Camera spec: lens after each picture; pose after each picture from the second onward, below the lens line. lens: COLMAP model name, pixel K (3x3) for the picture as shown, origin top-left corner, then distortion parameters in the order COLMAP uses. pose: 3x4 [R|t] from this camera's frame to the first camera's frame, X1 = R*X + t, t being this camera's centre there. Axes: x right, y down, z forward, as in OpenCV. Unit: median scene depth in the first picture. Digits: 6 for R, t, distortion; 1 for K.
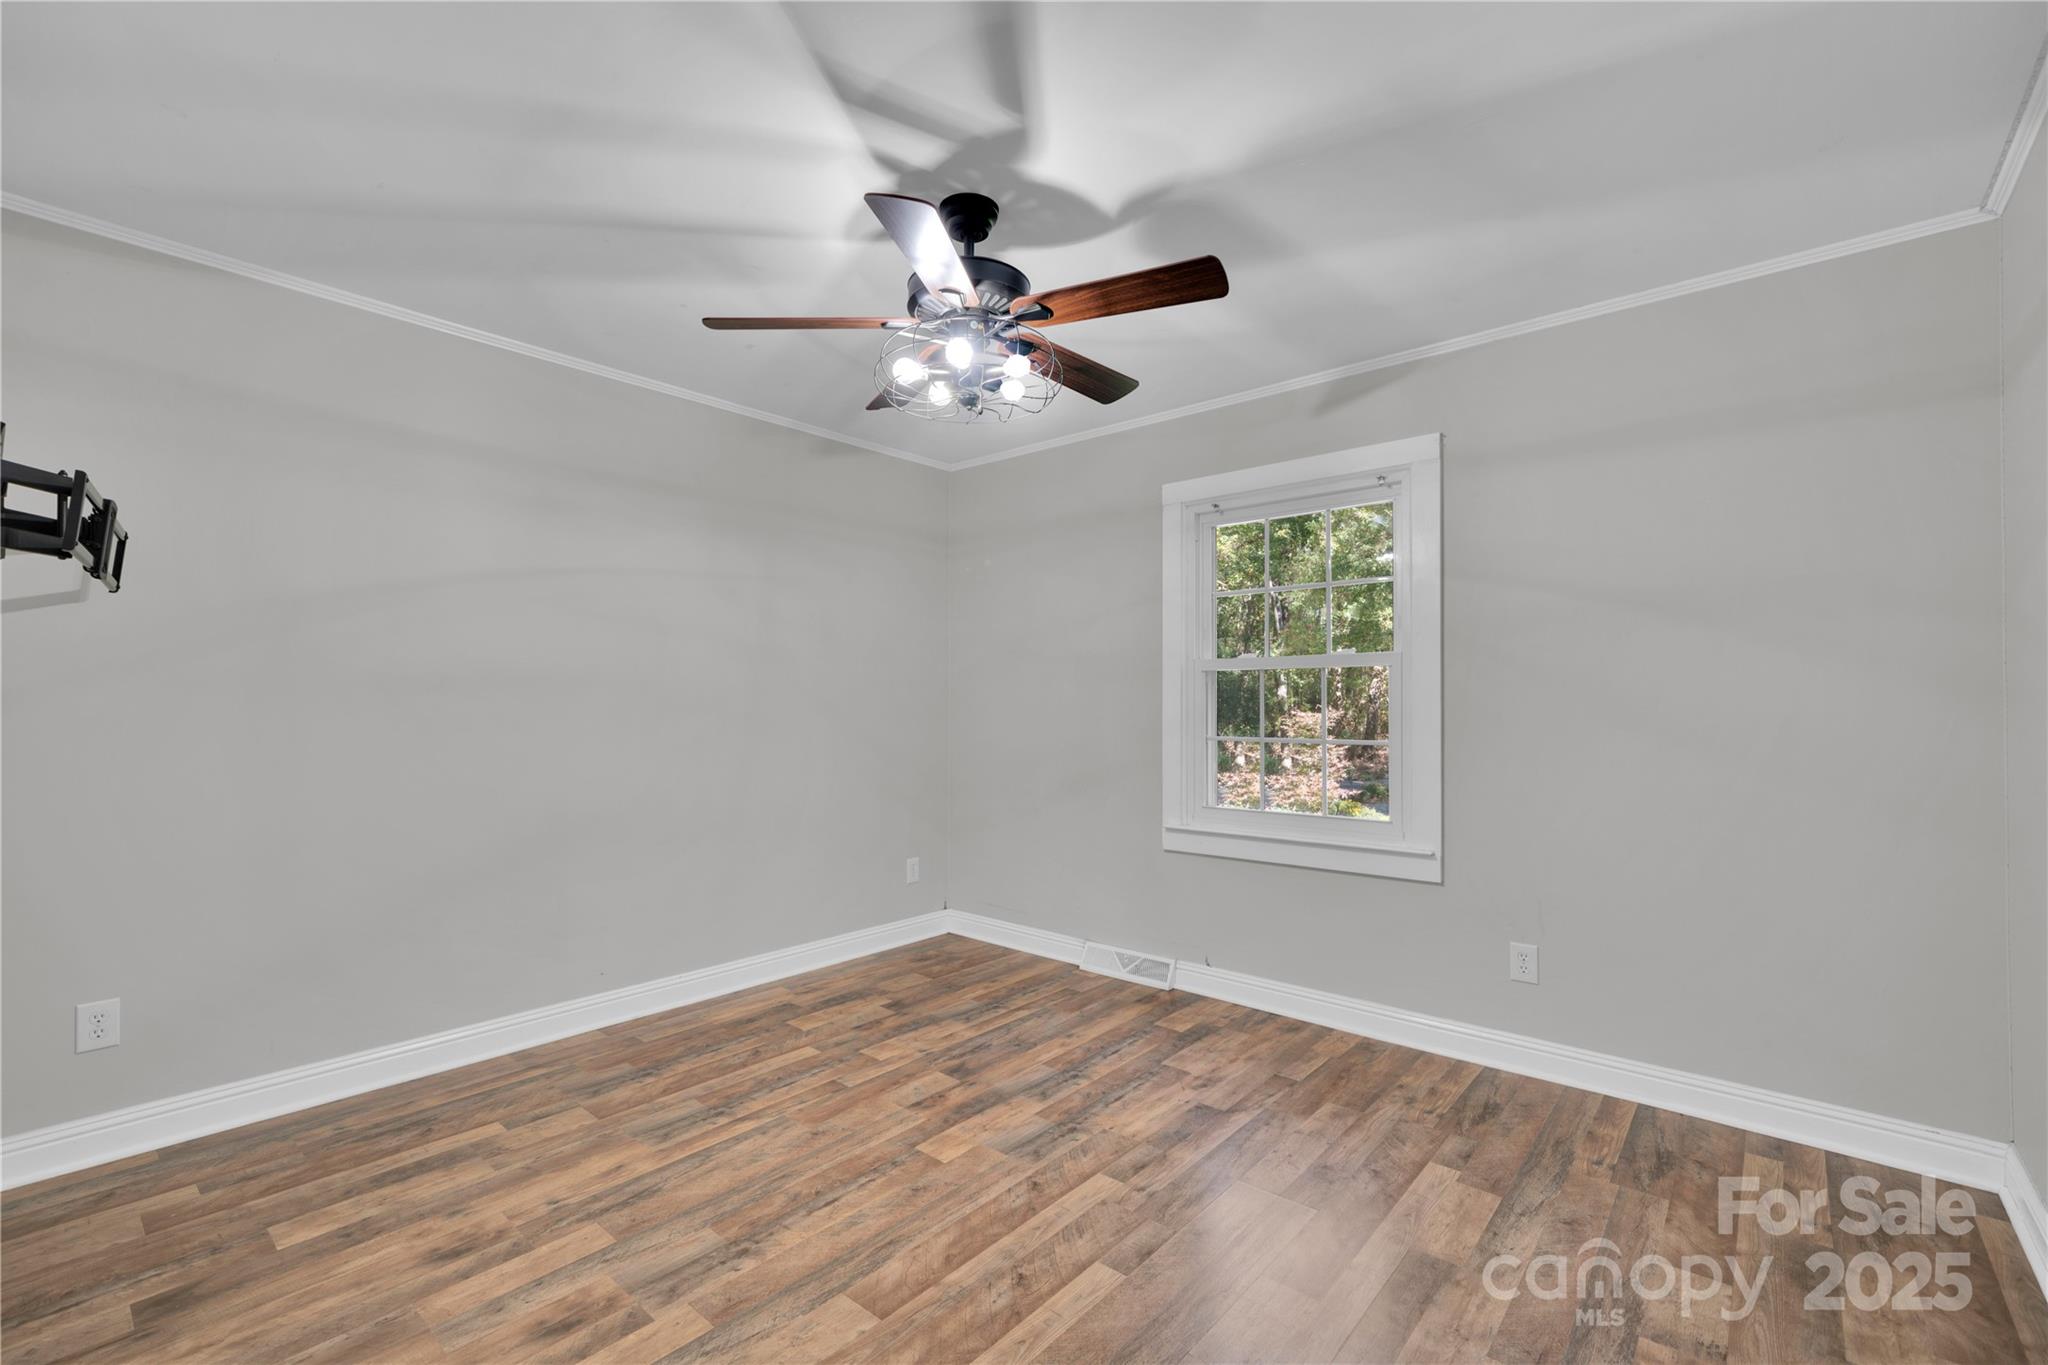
lens RADIAL K [[902.1, 0, 1008.0], [0, 902.1, 700.3], [0, 0, 1]] dist [0.001174, 0.000119]
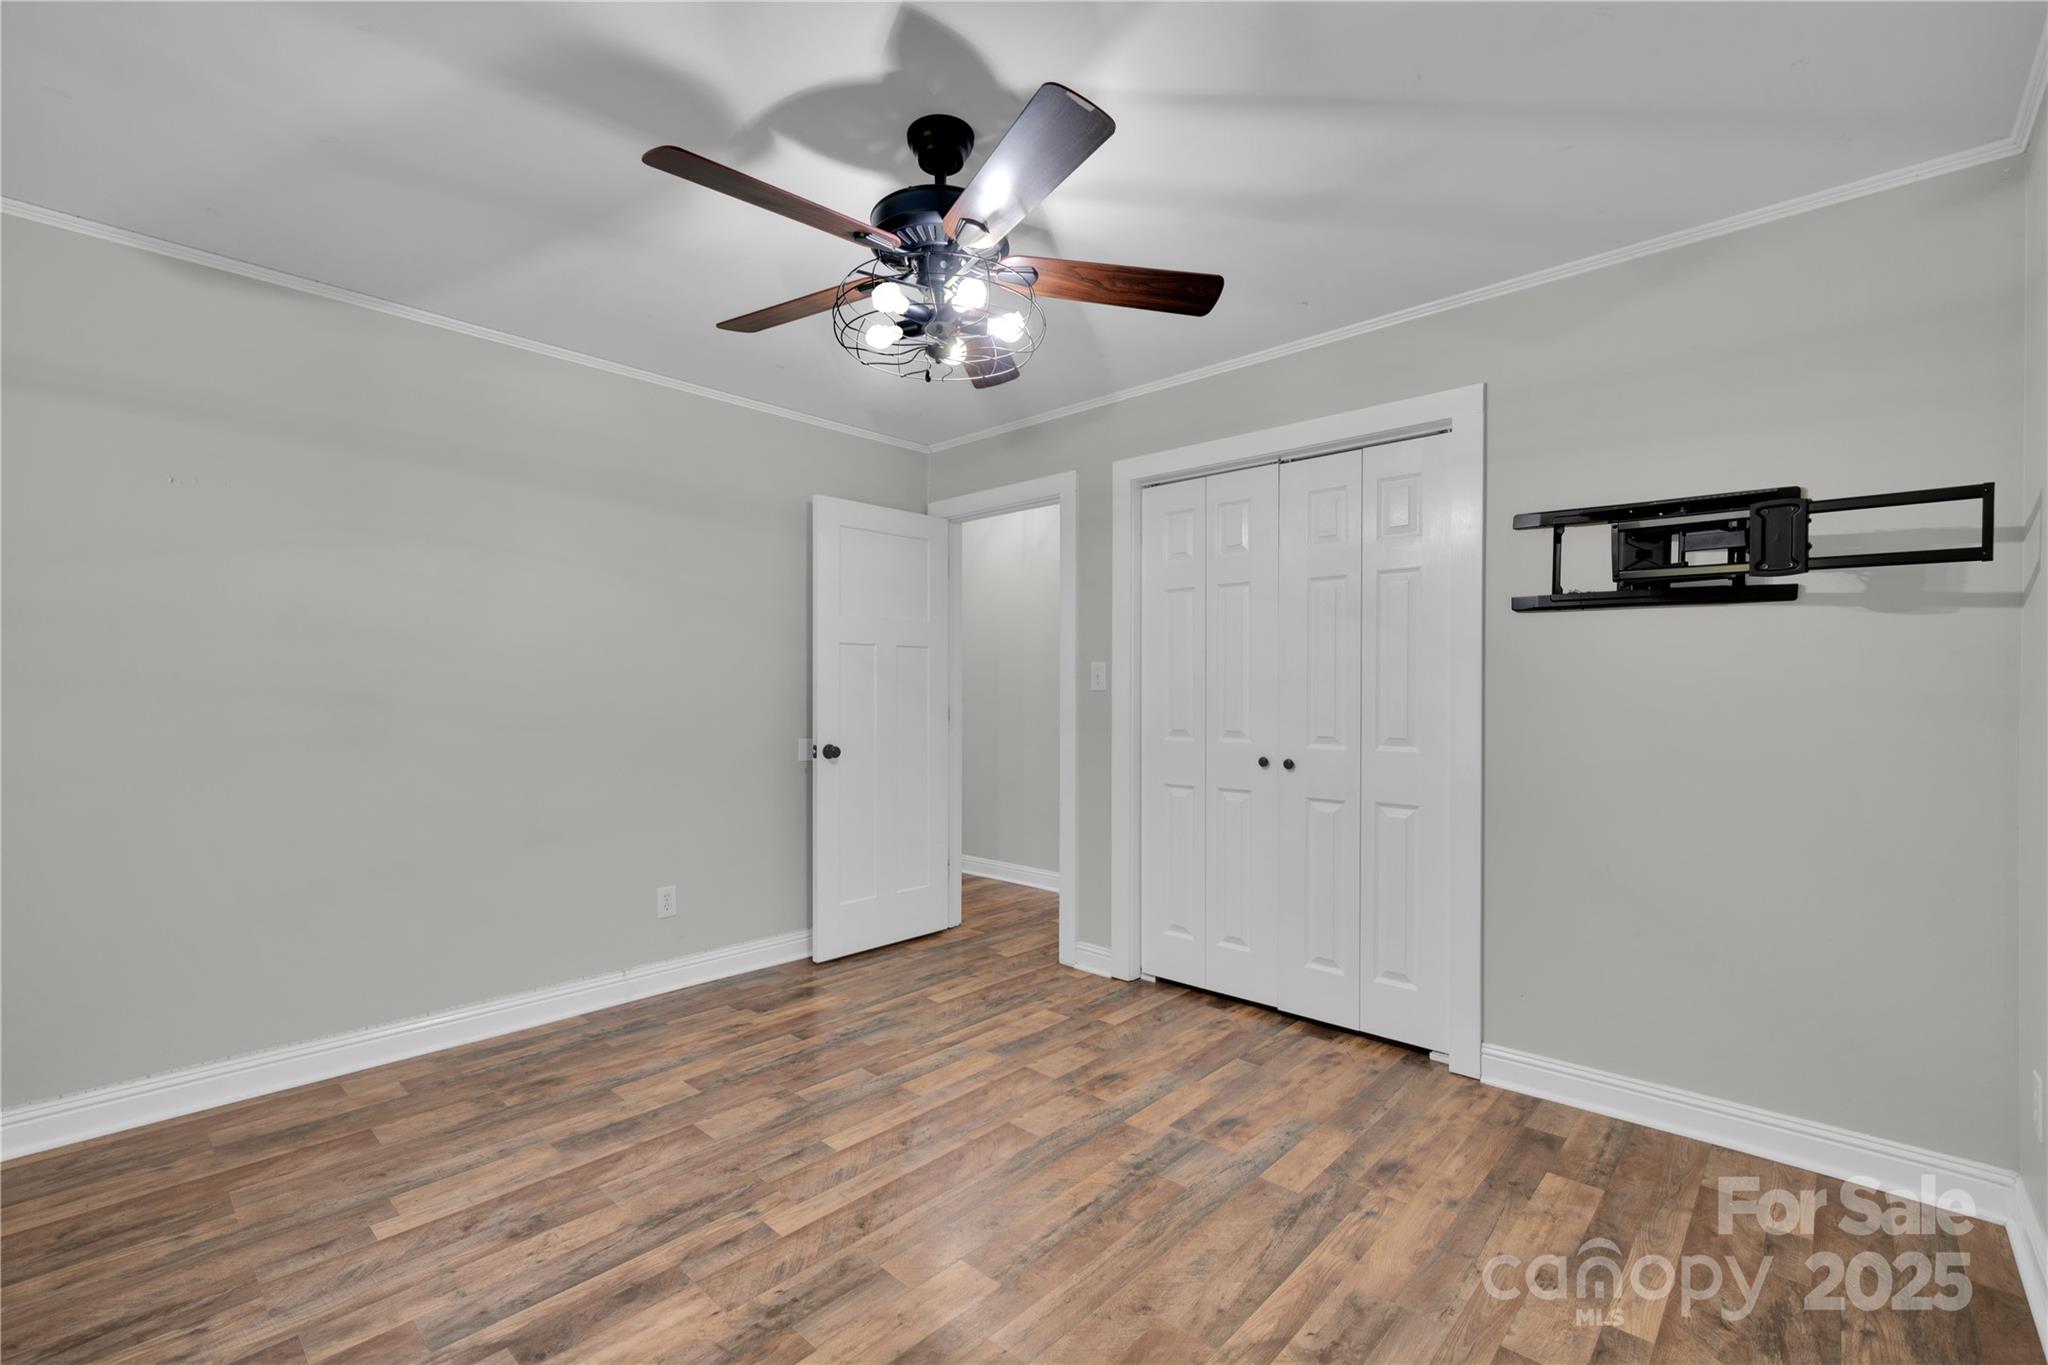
lens RADIAL K [[902.1, 0, 1008.0], [0, 902.1, 700.3], [0, 0, 1]] dist [0.001174, 0.000119]
pose [[-0.999457, -0.003651, 0.032739, -0.151180], [-0.003517, 0.999985, 0.004122, 0.009640], [-0.032754, 0.004005, -0.999455, 1.997430]]
